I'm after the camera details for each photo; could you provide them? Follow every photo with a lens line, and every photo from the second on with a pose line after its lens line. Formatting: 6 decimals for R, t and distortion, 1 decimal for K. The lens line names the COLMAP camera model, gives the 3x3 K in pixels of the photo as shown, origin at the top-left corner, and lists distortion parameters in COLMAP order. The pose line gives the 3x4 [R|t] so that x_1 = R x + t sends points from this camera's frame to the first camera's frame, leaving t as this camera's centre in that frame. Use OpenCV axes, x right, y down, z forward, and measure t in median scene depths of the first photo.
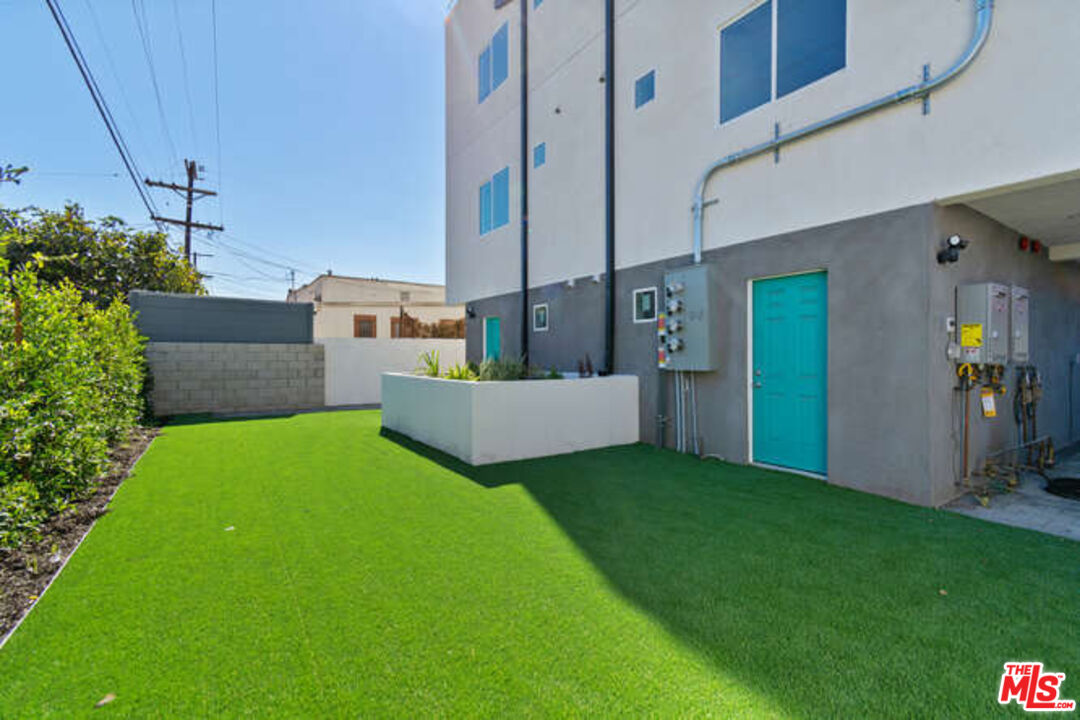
lens RADIAL K [[495.1, 0, 536.9], [0, 495.1, 361.4], [0, 0, 1]] dist [-0.000524, 0.000062]
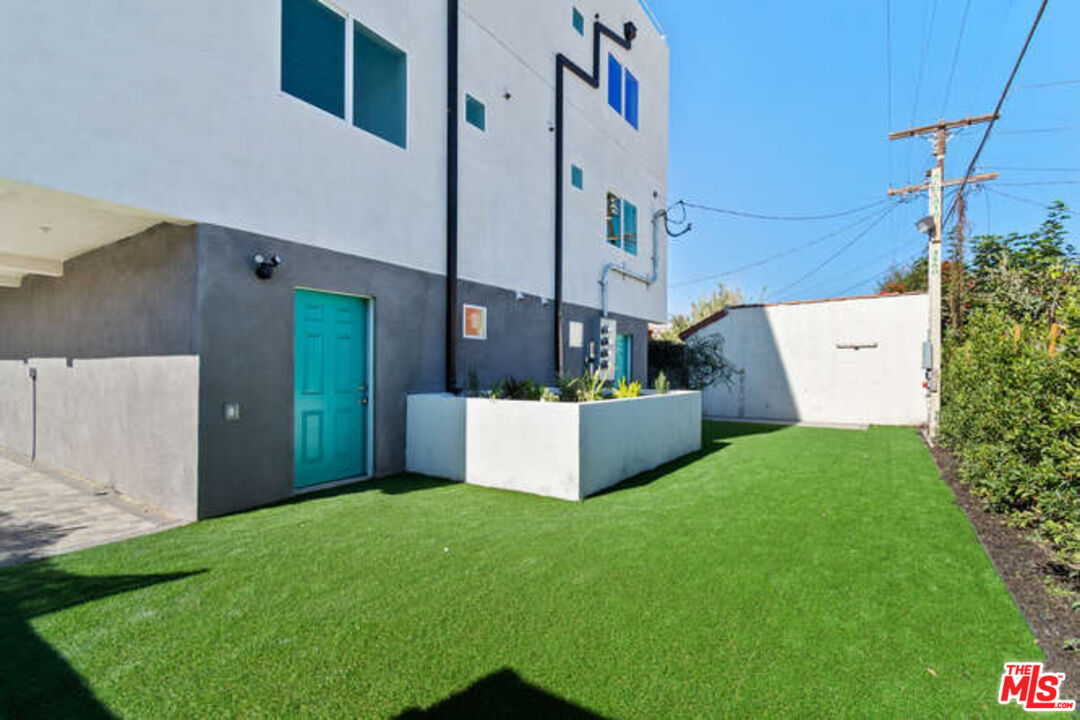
lens RADIAL K [[499.0, 0, 540.0], [0, 499.0, 360.0], [0, 0, 1]] dist [0.000015, 0.000040]
pose [[-0.390943, 0.005950, 0.920395, -0.867356], [-0.000600, 0.999977, -0.006719, -0.029212], [-0.920414, -0.003179, -0.390931, 1.403163]]
